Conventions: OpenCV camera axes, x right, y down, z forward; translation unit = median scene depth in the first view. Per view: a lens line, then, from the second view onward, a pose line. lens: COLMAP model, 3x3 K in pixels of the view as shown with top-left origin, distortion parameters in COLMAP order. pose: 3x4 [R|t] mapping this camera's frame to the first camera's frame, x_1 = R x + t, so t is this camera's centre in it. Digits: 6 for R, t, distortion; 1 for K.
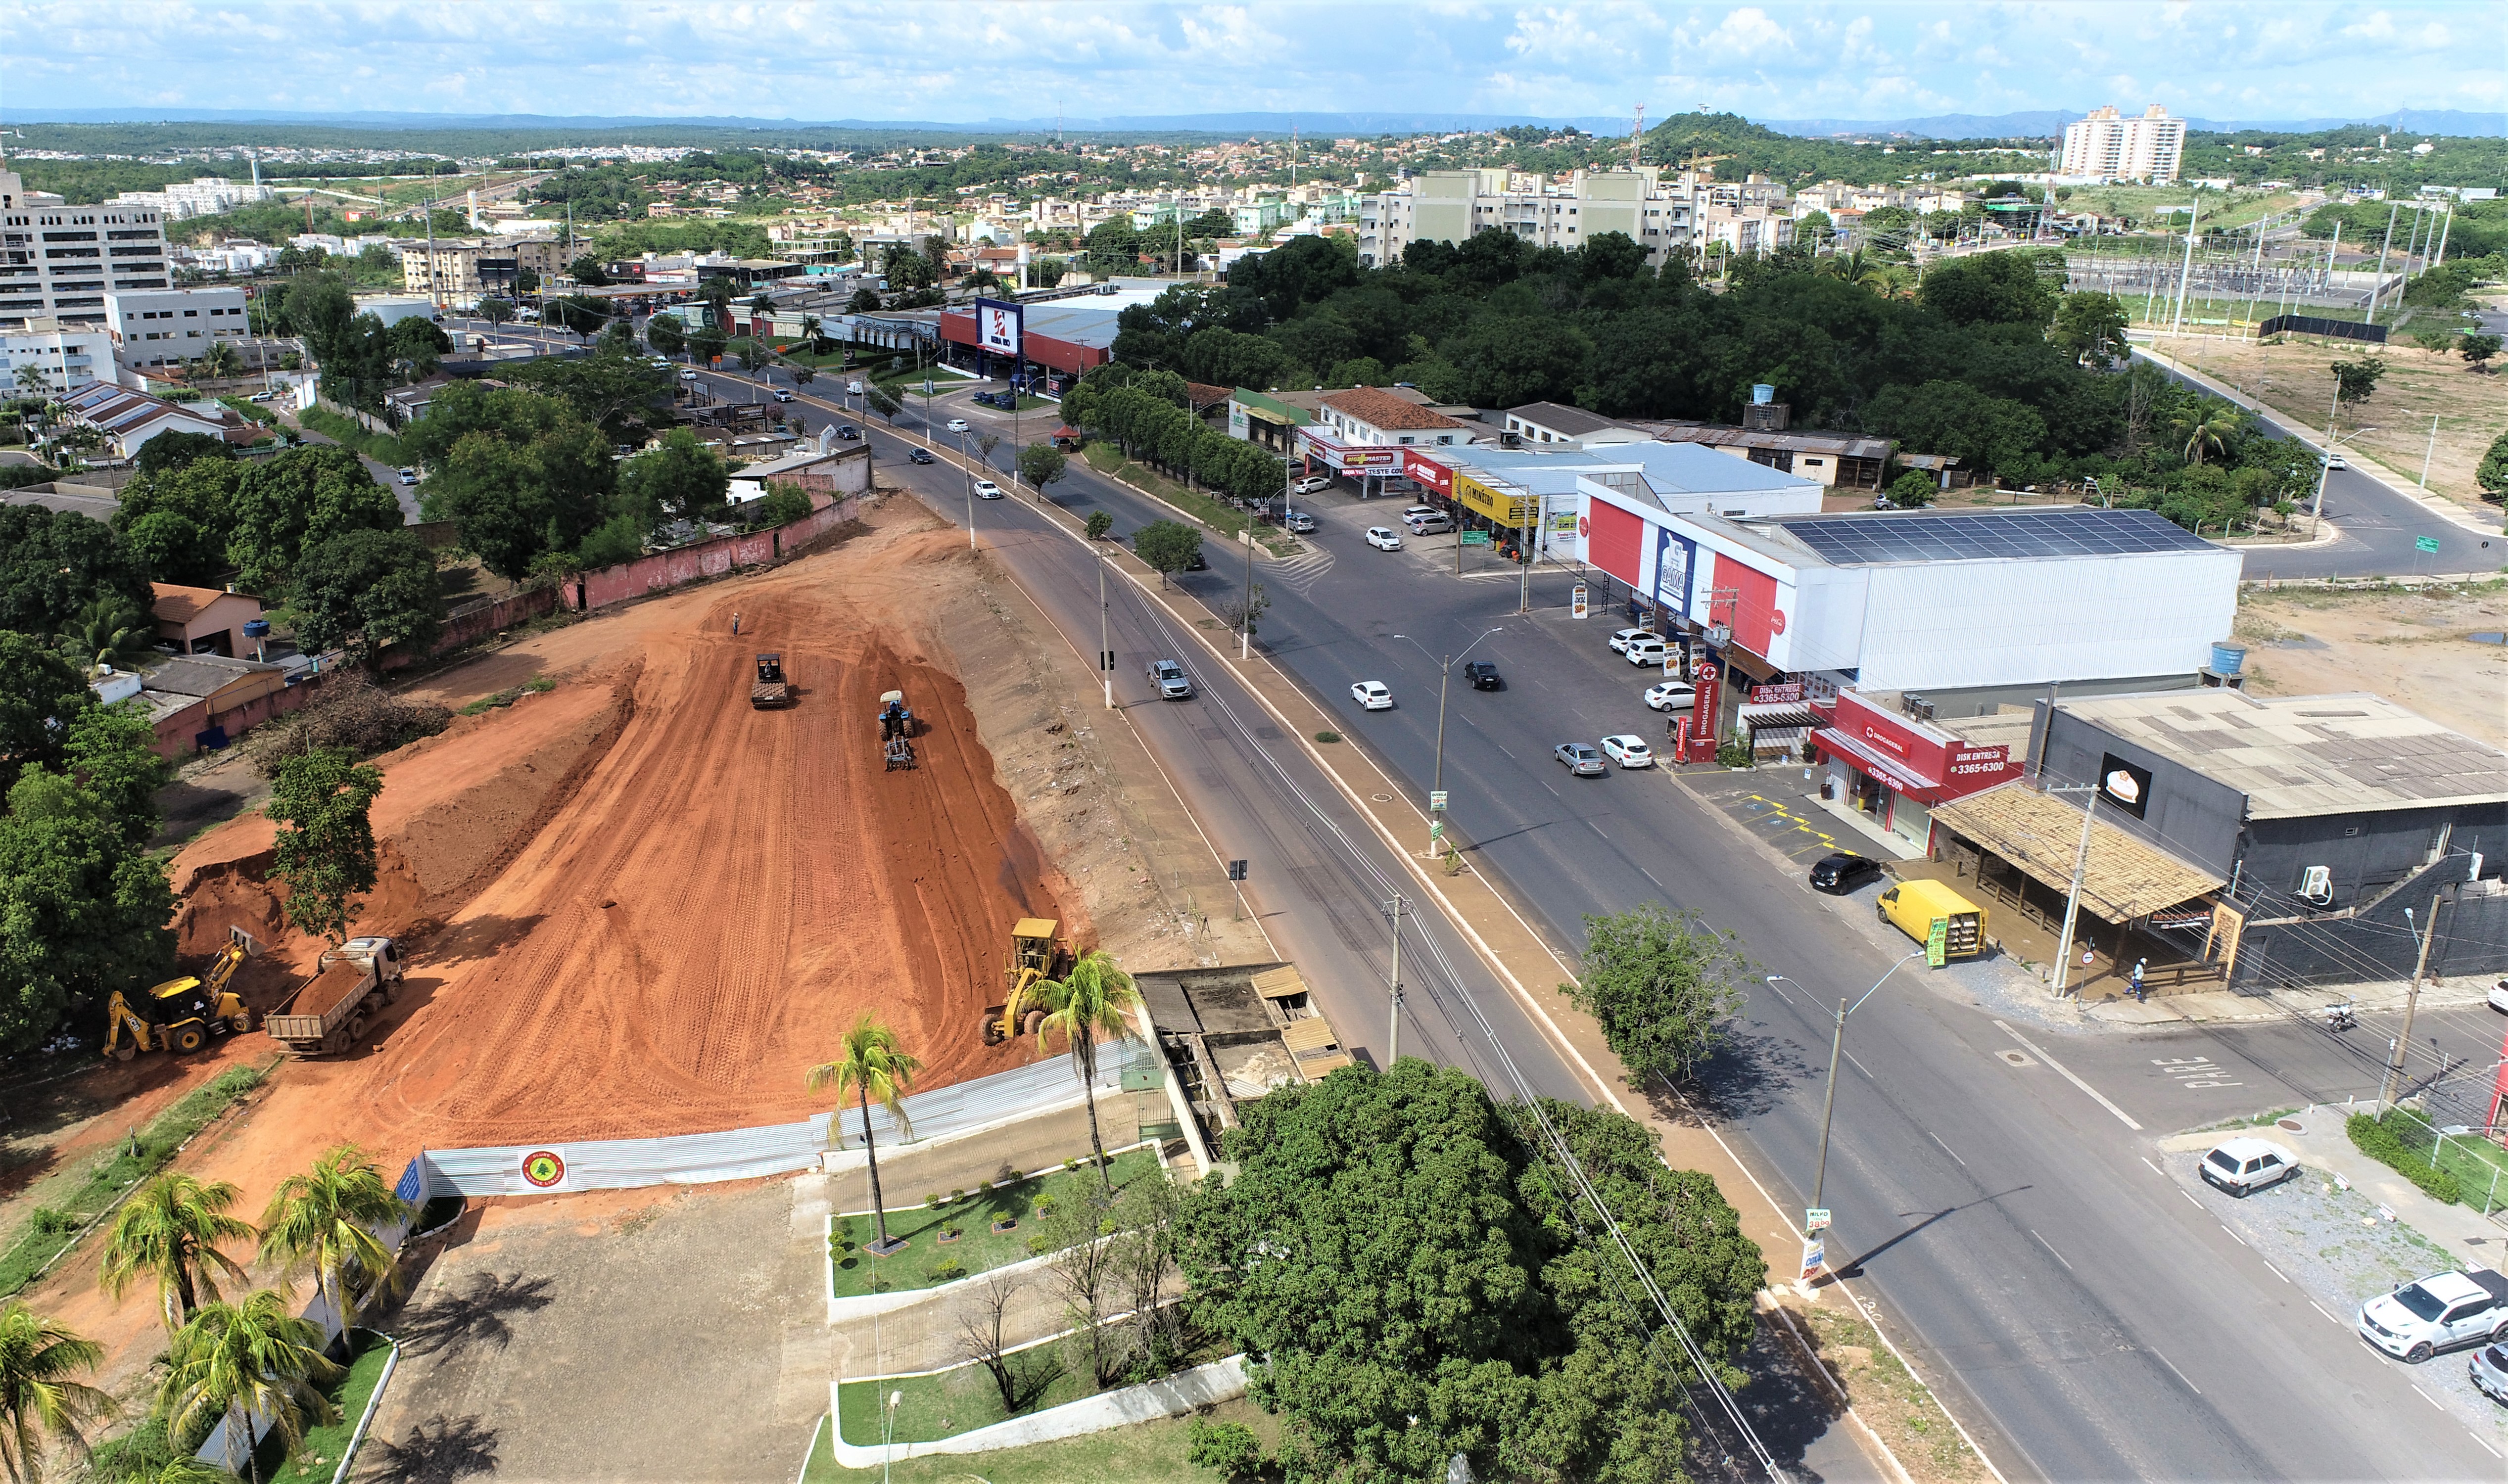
lens RADIAL K [[1908.2, 0, 1187.5], [0, 1908.2, 718.3], [0, 0, 1]] dist [-0.017270, 0.010046]
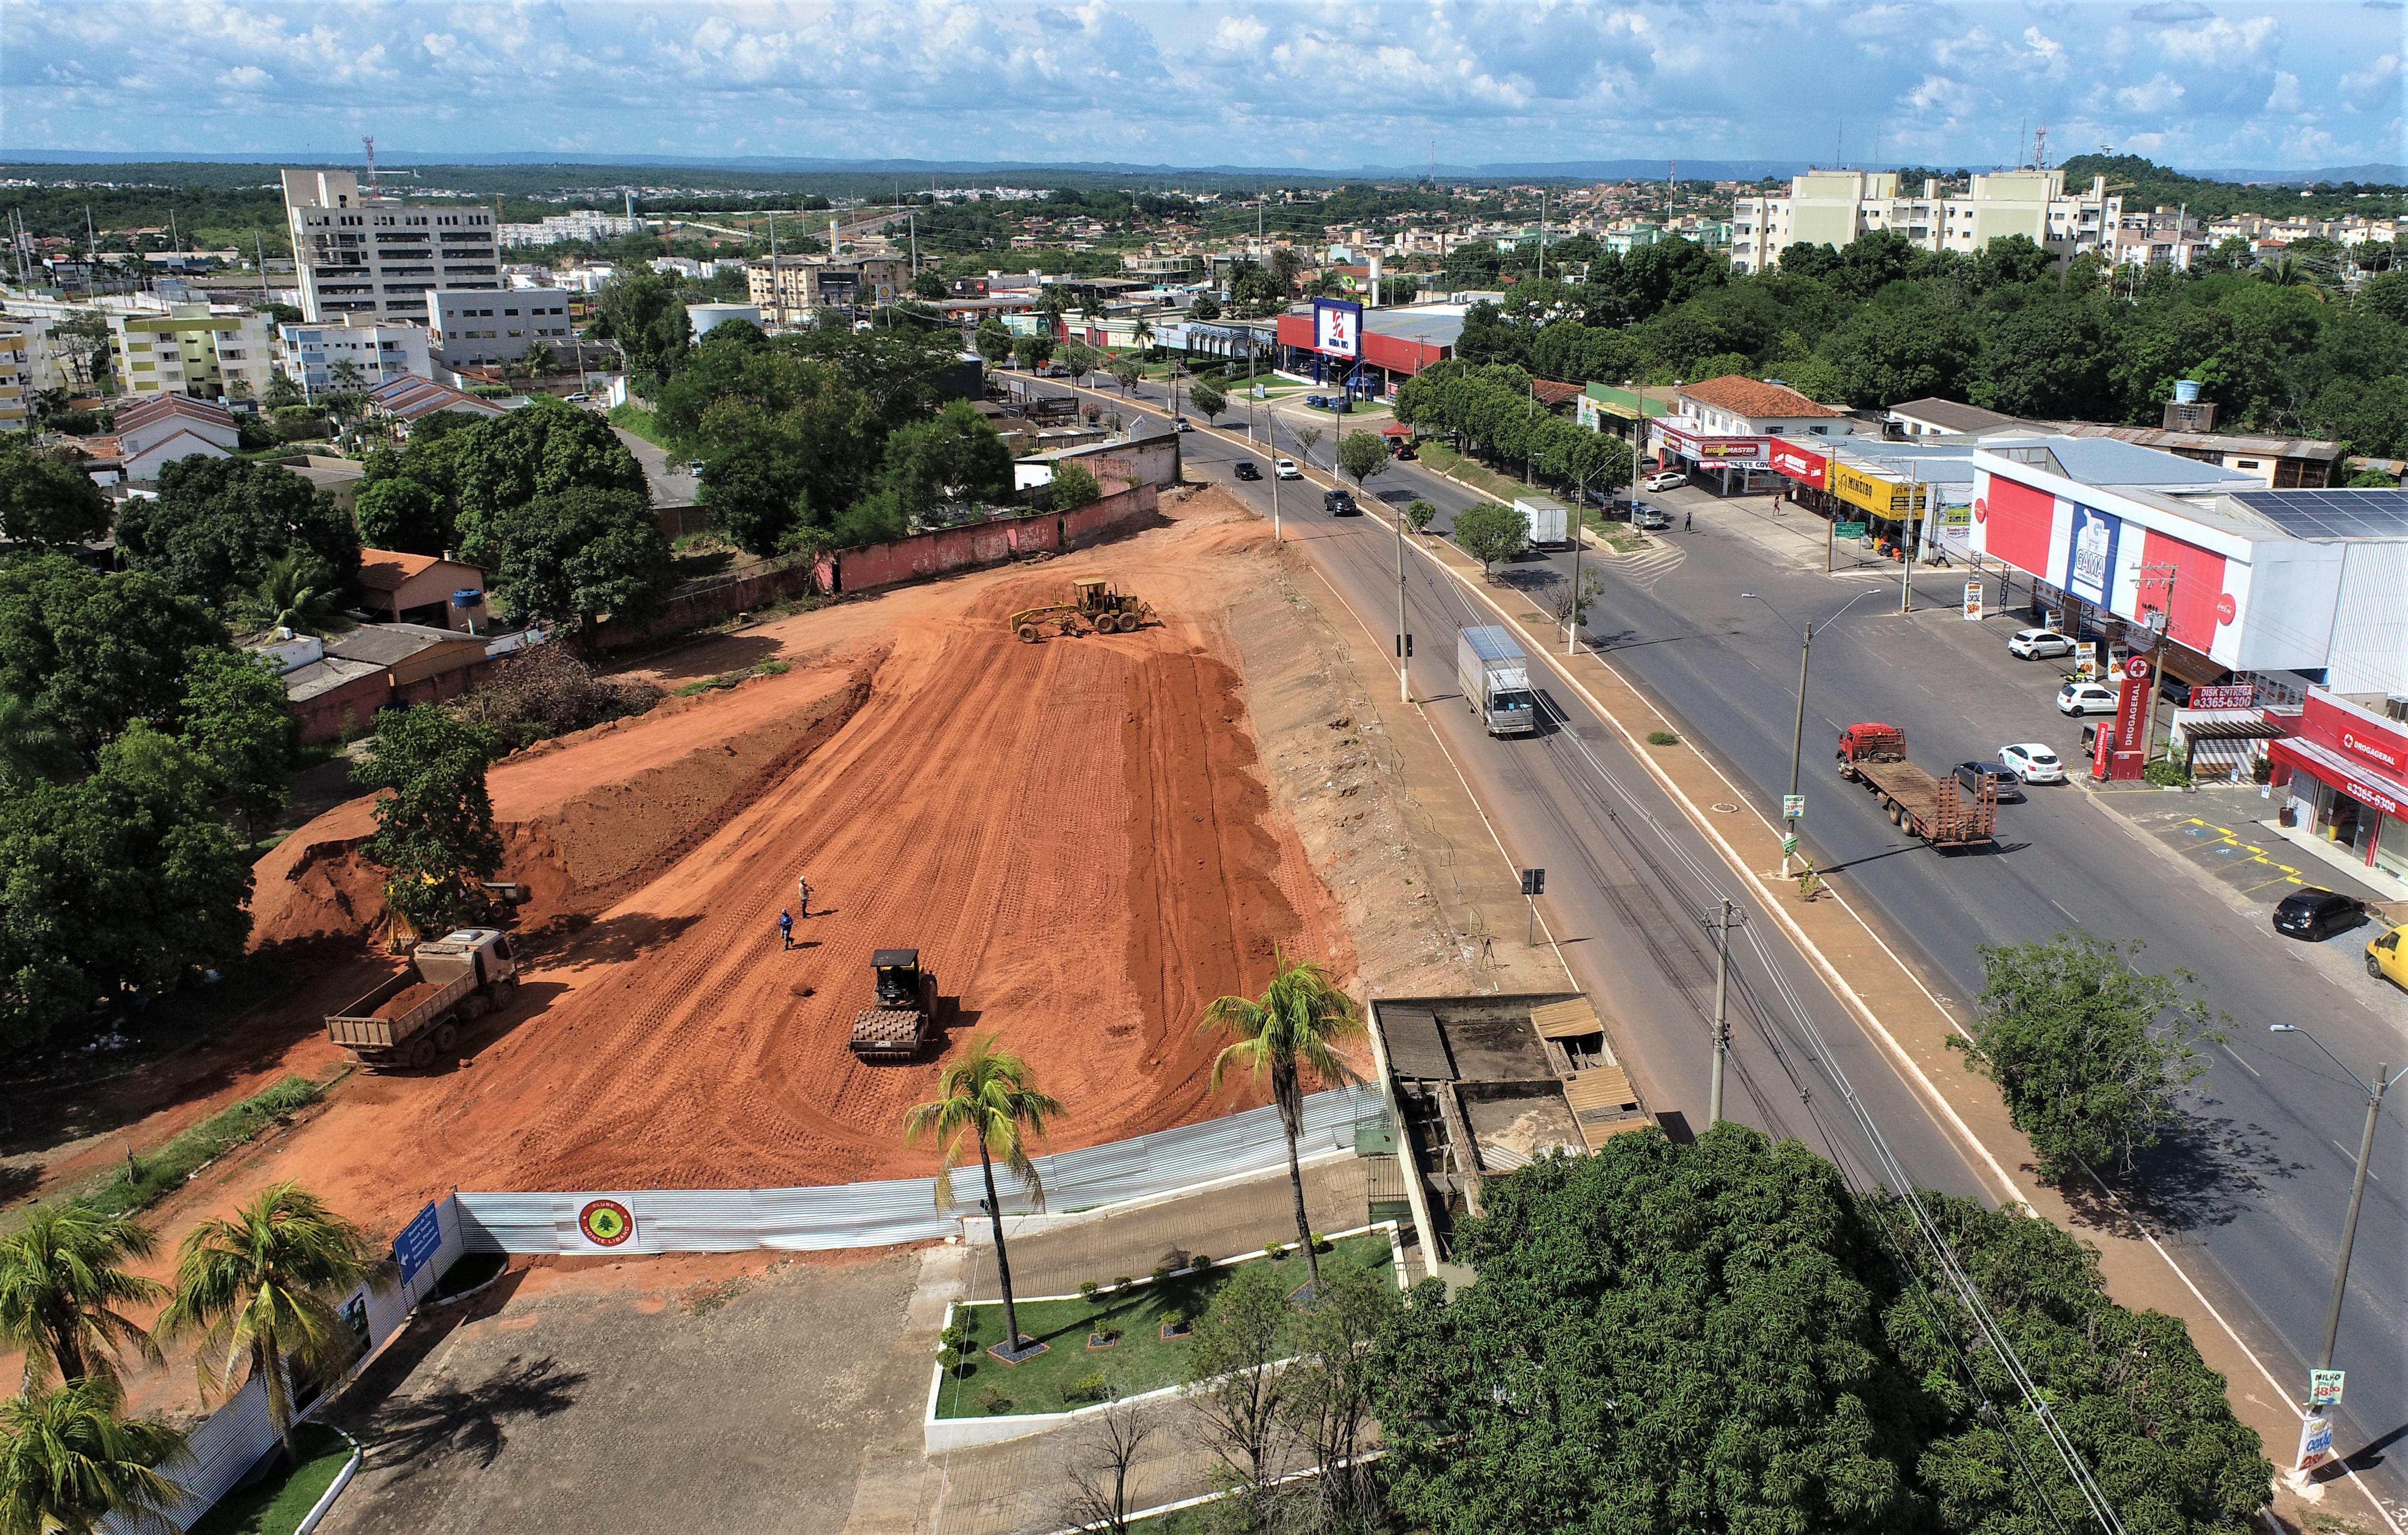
lens RADIAL K [[1931.6, 0, 1395.7], [0, 1931.6, 777.9], [0, 0, 1]] dist [-0.019353, 0.011472]
pose [[0.996441, 0.027494, -0.079684, 0.022707], [-0.027492, 0.999621, 0.001122, 0.026342], [0.079684, 0.001072, 0.996820, 0.139693]]
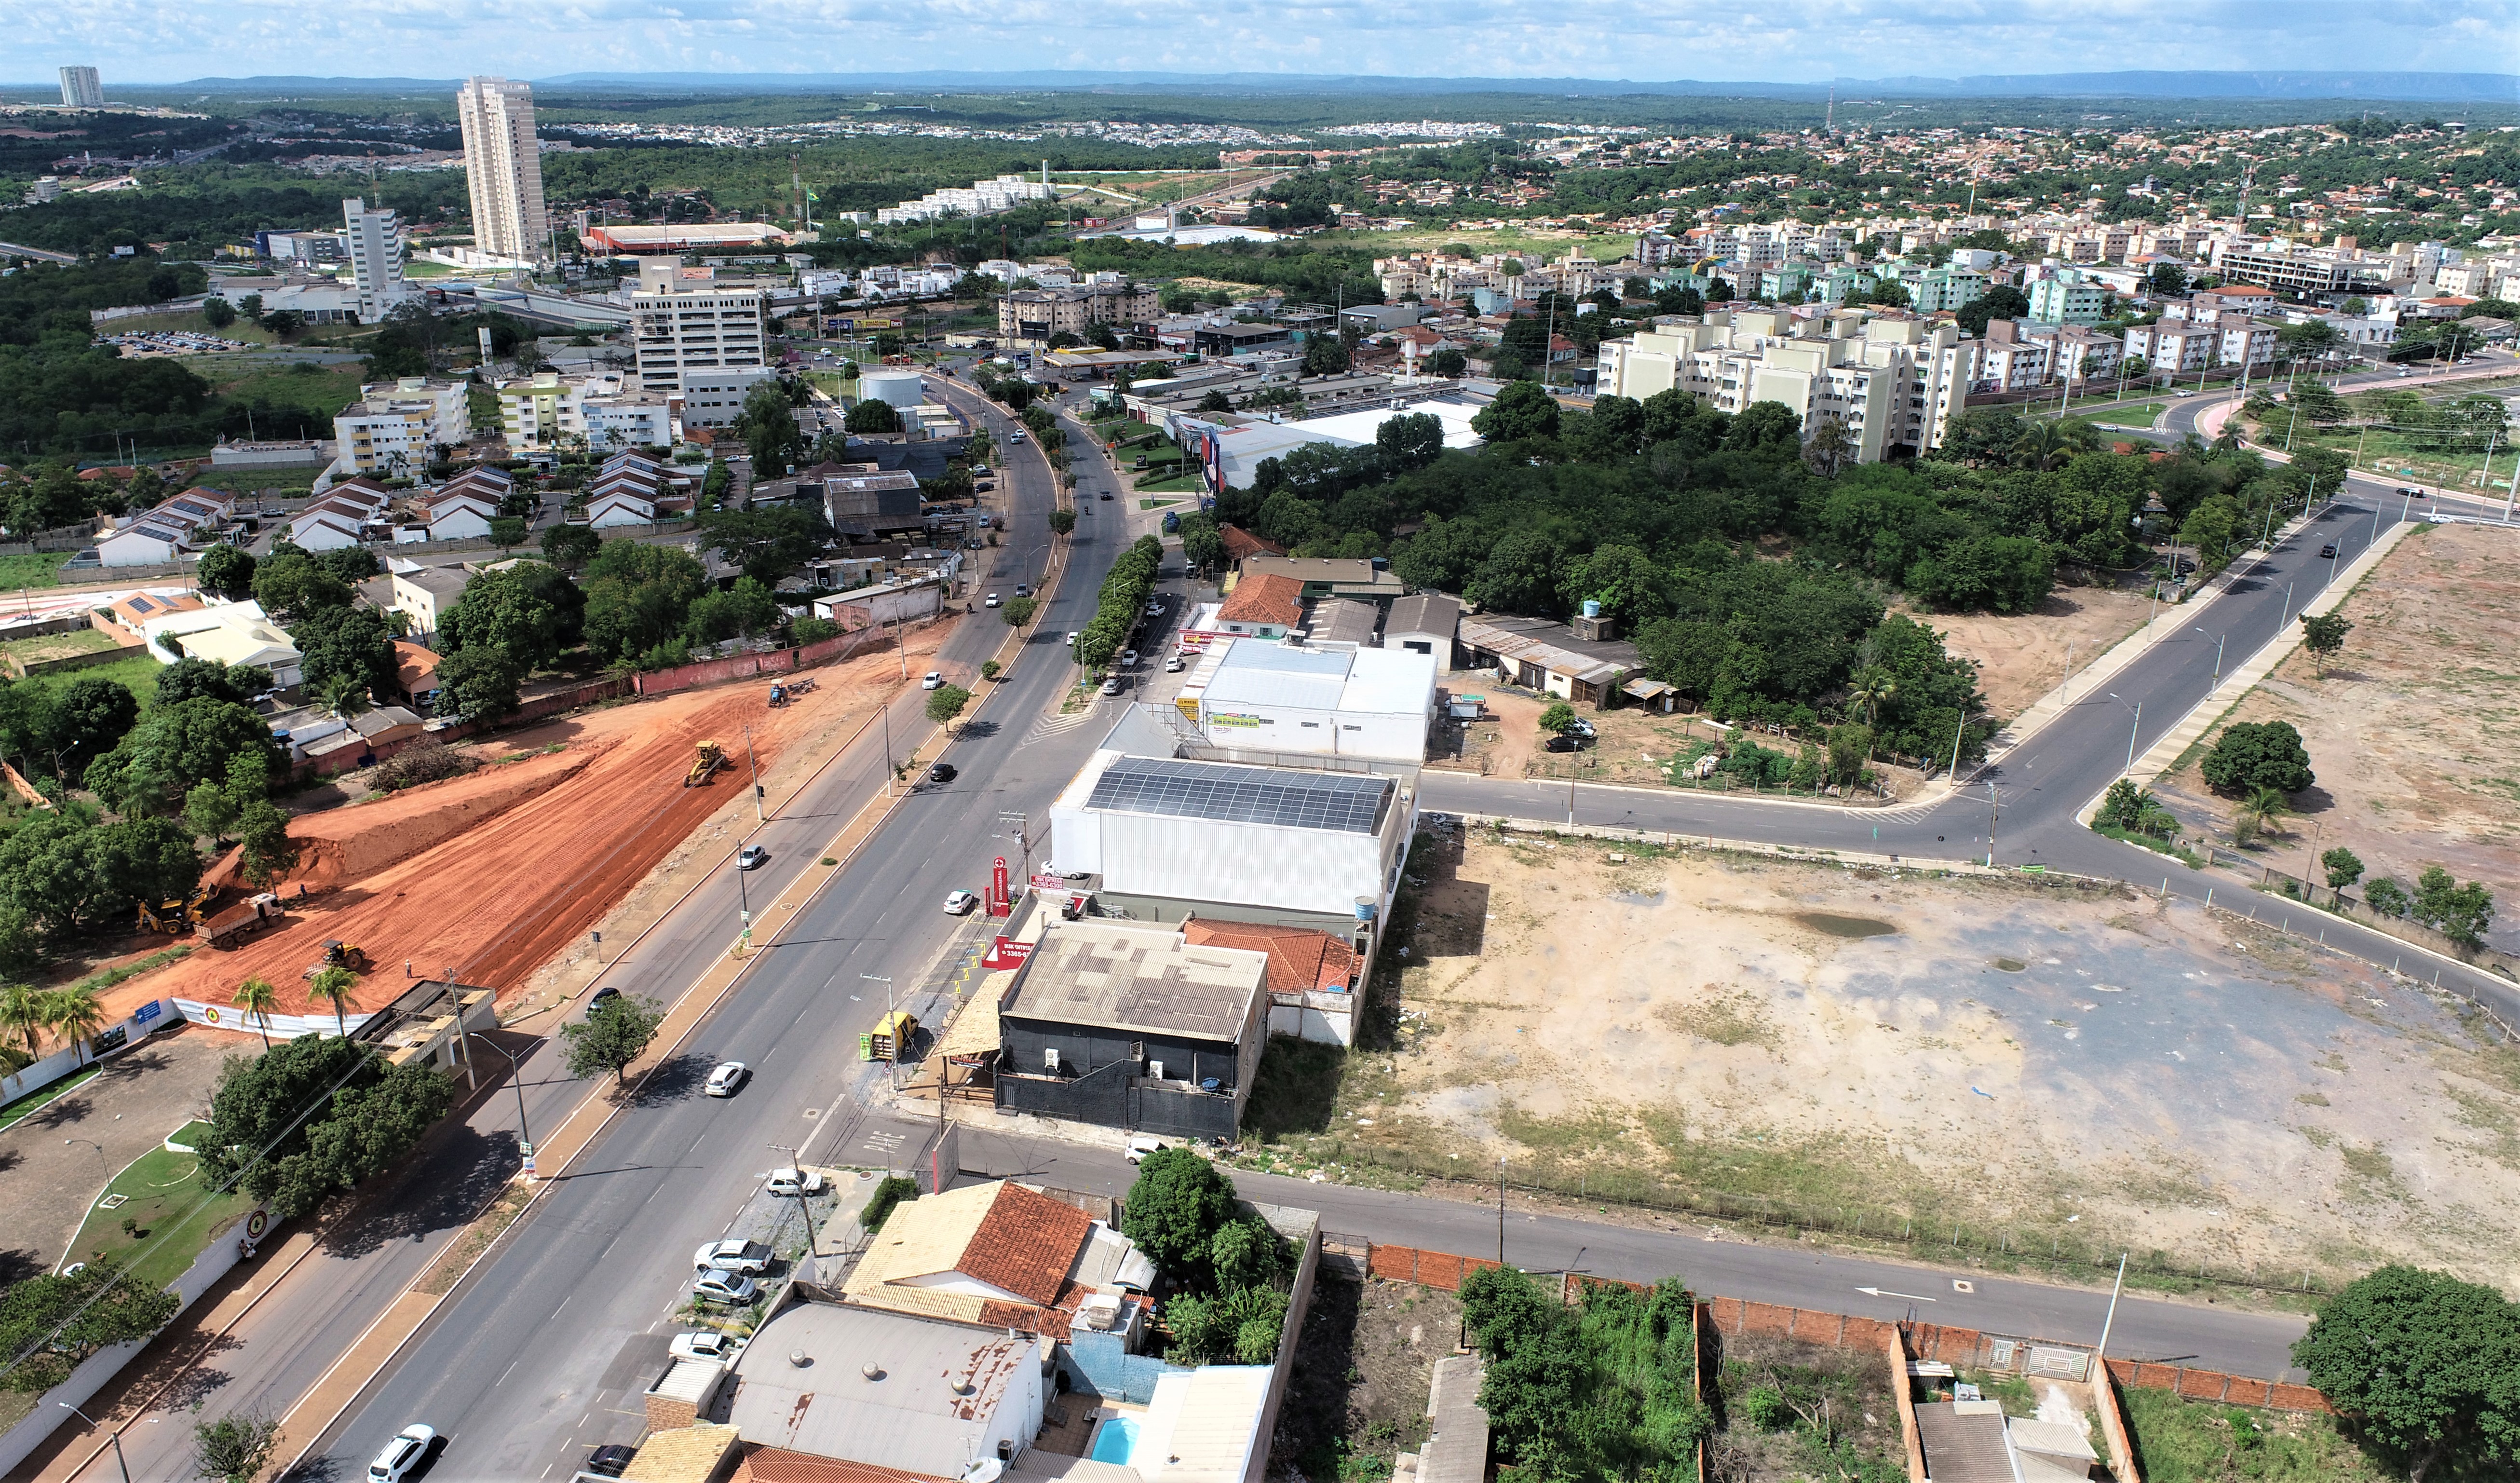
lens RADIAL K [[1917.6, 0, 1193.2], [0, 1917.6, 717.7], [0, 0, 1]] dist [-0.017270, 0.010046]
pose [[0.905209, 0.131889, -0.403983, 0.915573], [-0.120318, 0.991264, 0.054023, -0.217741], [0.407579, -0.000296, 0.913170, -0.347608]]
